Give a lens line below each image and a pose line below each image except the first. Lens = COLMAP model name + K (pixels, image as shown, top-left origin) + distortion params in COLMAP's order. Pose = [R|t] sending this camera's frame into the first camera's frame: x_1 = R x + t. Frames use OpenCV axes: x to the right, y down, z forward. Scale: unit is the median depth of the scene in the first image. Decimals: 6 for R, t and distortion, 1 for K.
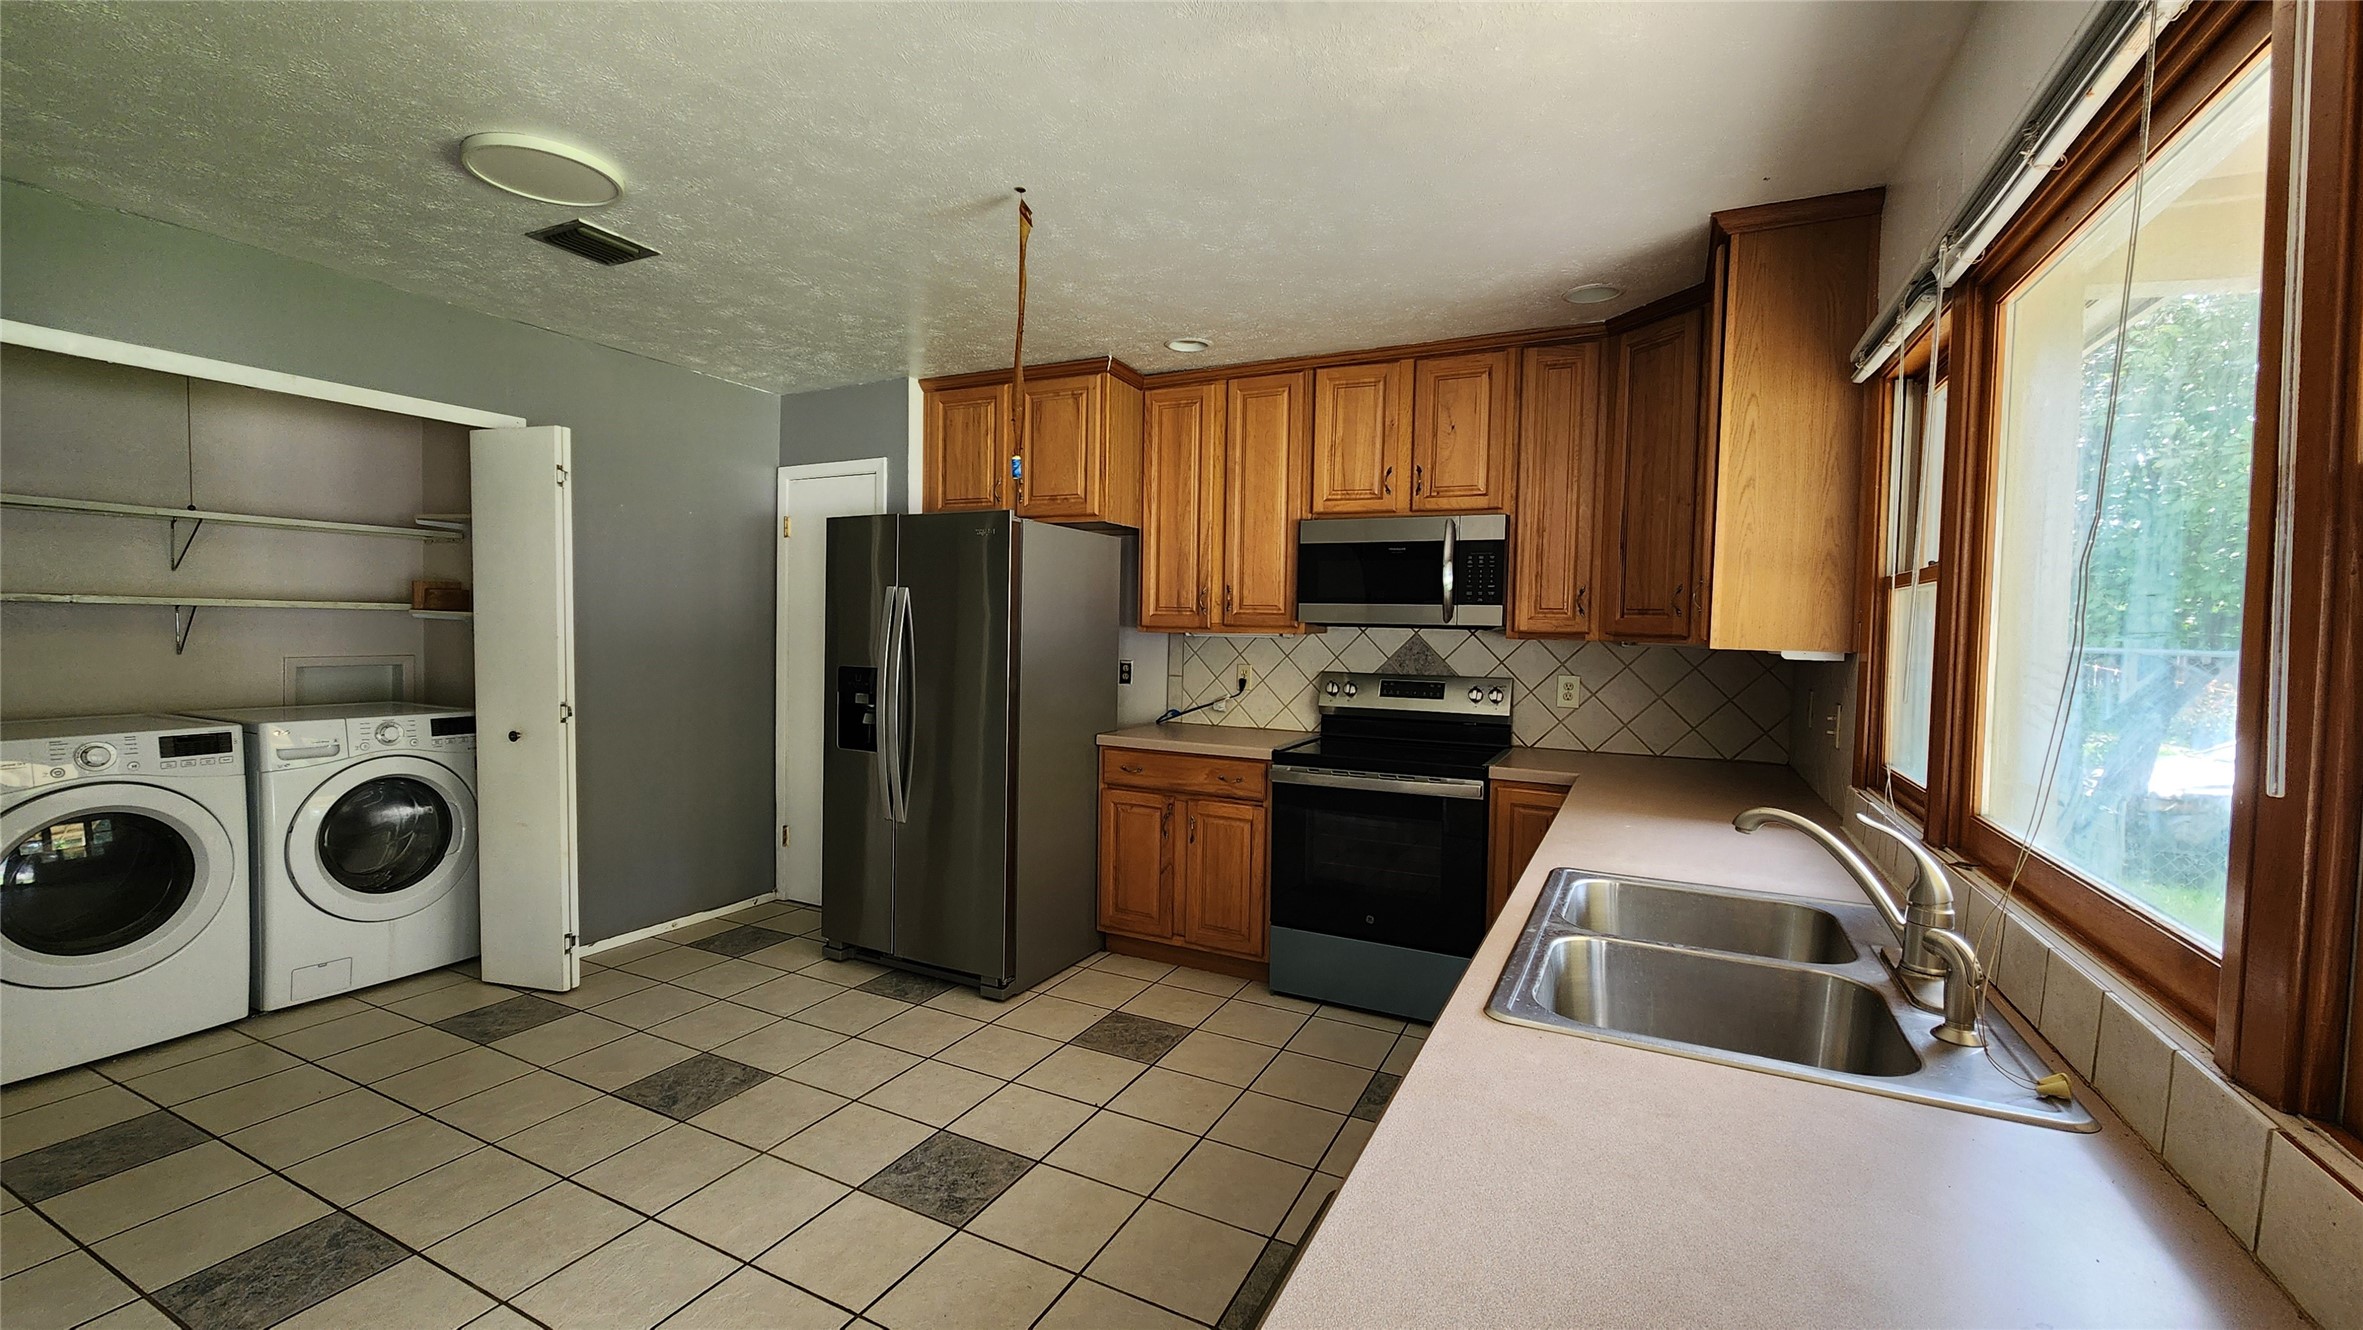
lens RADIAL K [[966.7, 0, 1157.8], [0, 966.7, 663.3], [0, 0, 1]] dist [0.008840, -0.005081]
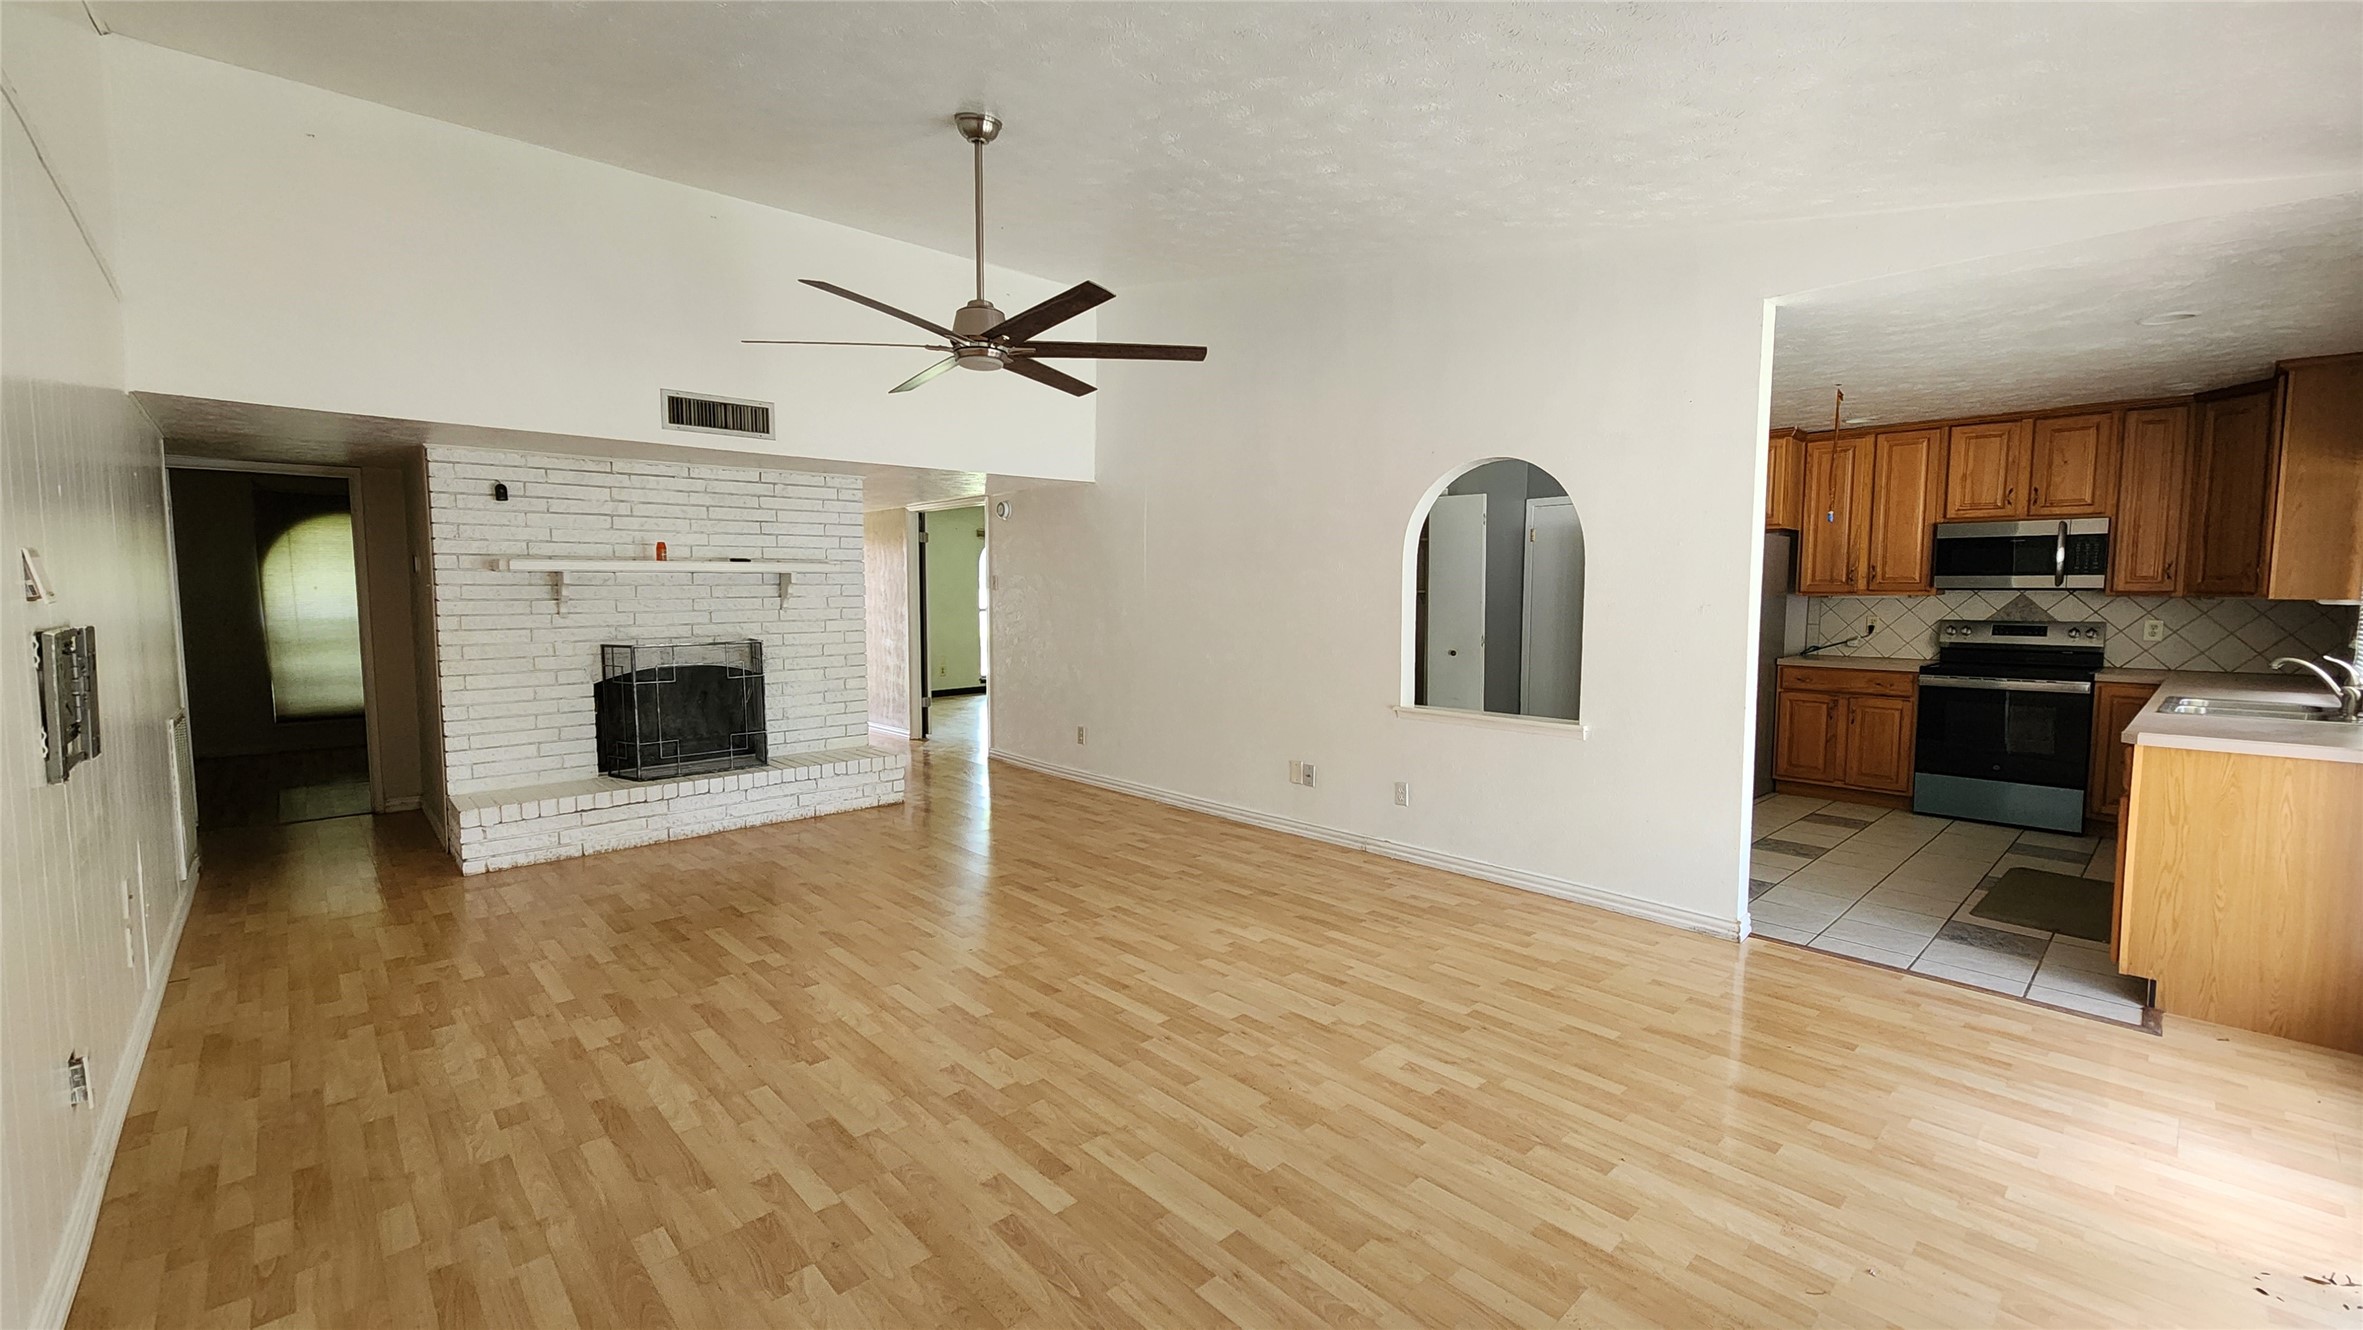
lens RADIAL K [[966.7, 0, 1157.8], [0, 966.7, 663.3], [0, 0, 1]] dist [0.008840, -0.005081]
pose [[0.935308, 0.009930, -0.353695, -0.498320], [0.000970, 0.999530, 0.030625, 0.032658], [0.353833, -0.028987, 0.934859, -0.977695]]
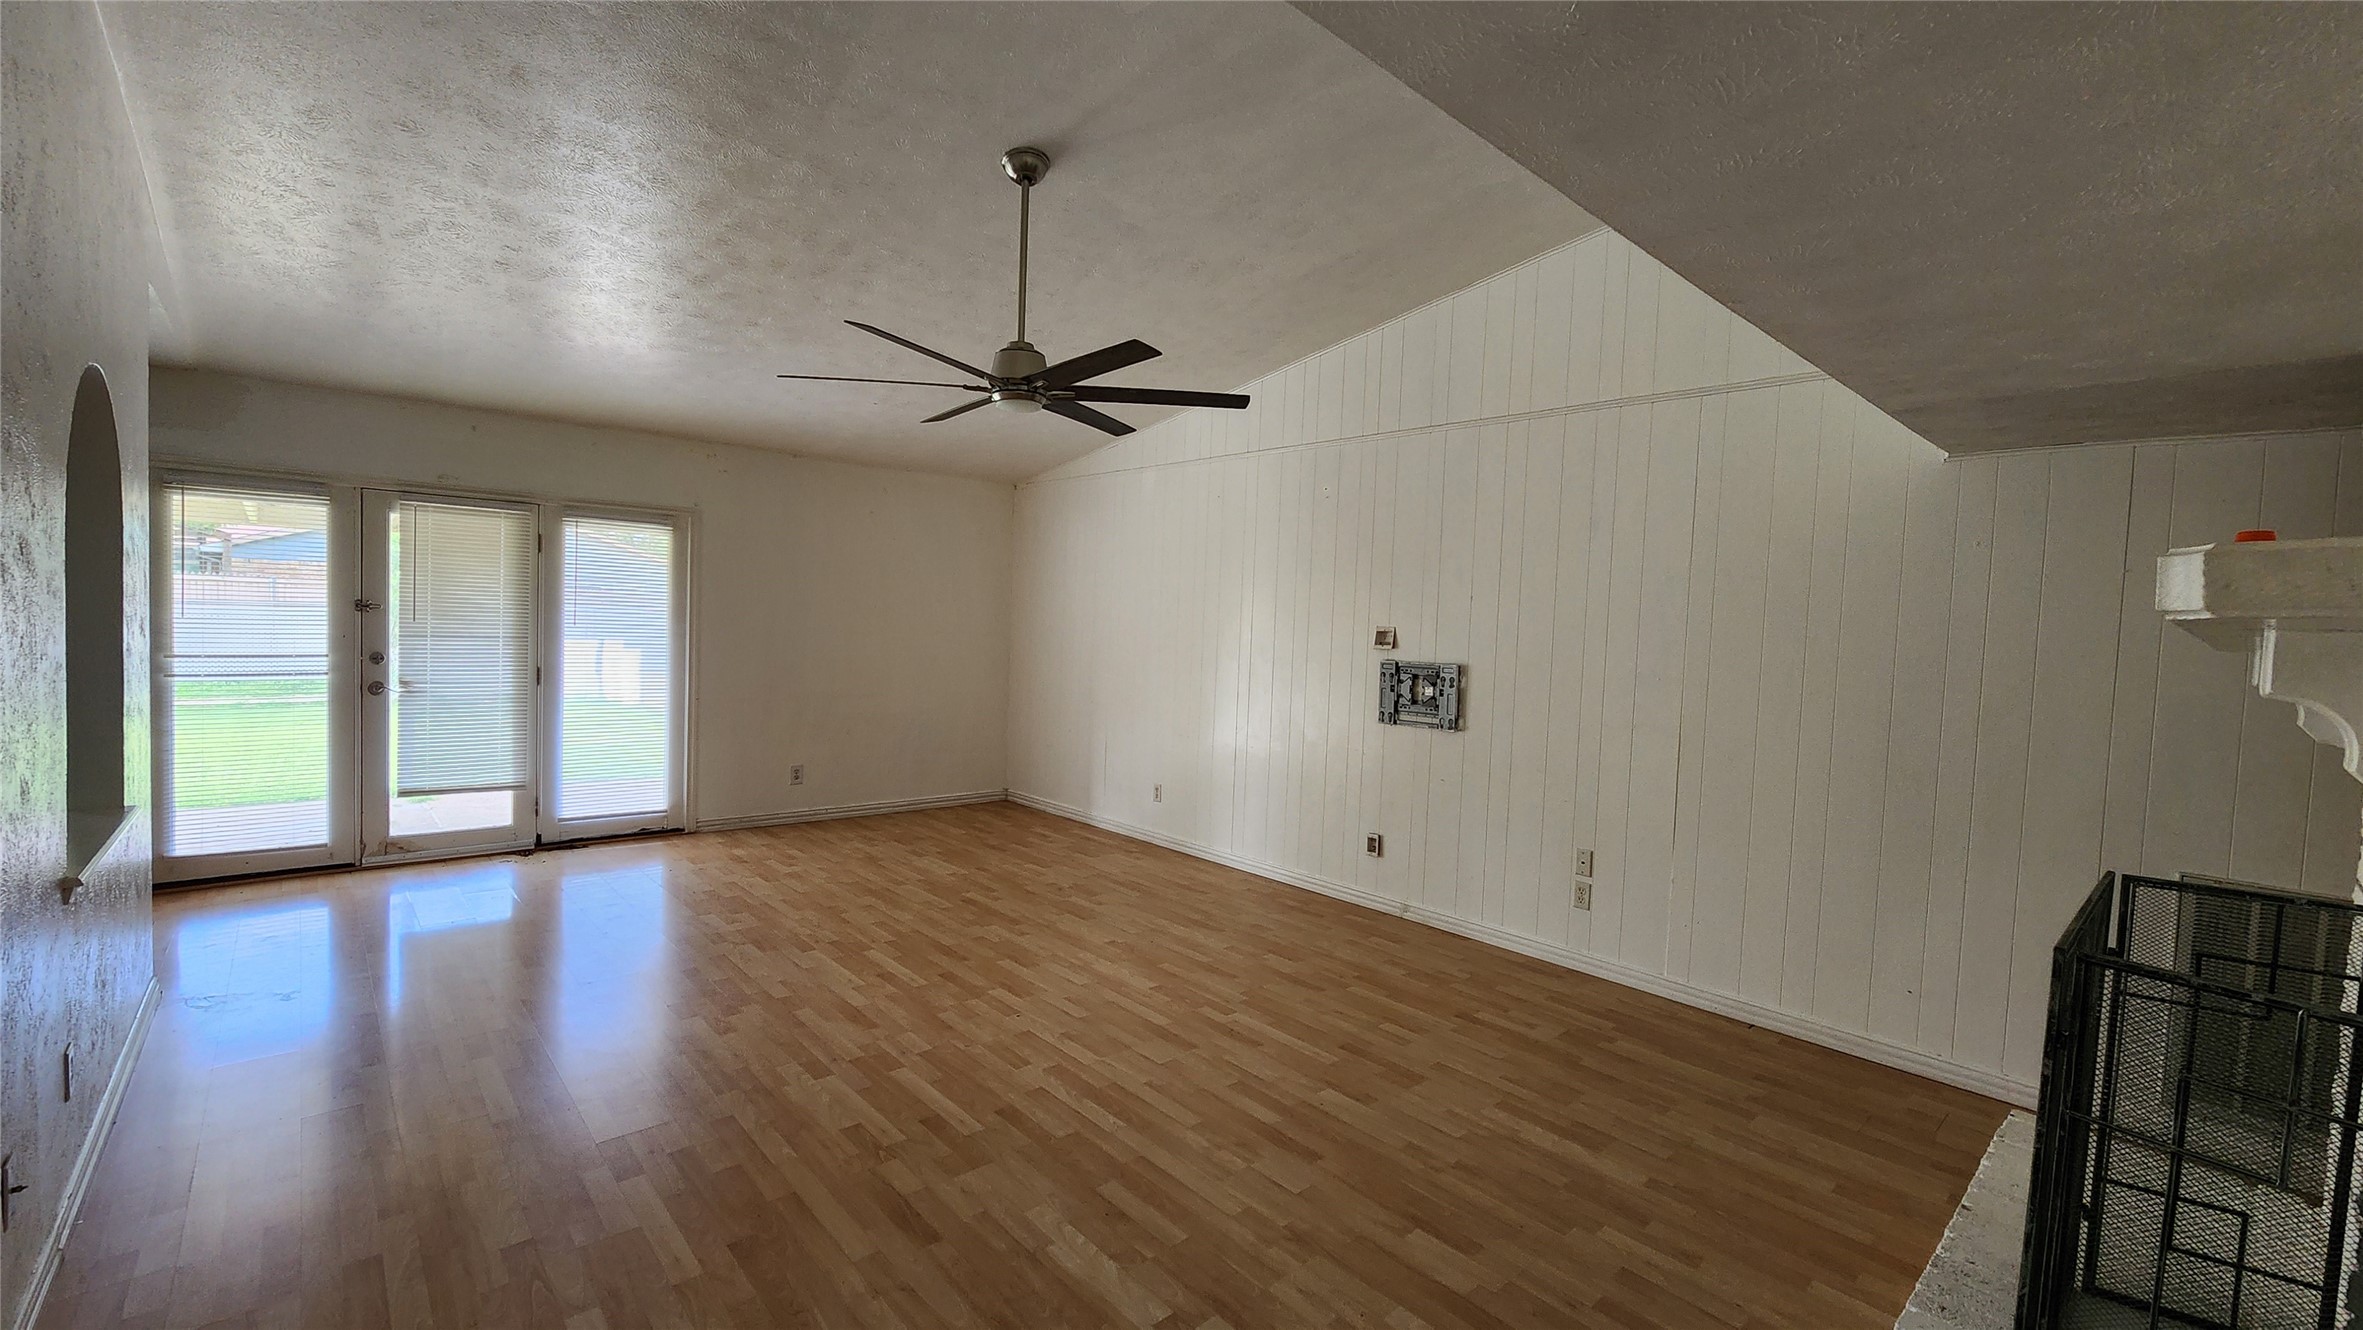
lens RADIAL K [[966.7, 0, 1157.8], [0, 966.7, 663.3], [0, 0, 1]] dist [0.008840, -0.005081]
pose [[-0.930038, -0.068638, 0.360995, -1.470701], [-0.039049, 0.995298, 0.088640, -0.073044], [-0.365382, 0.068342, -0.928346, 0.678941]]
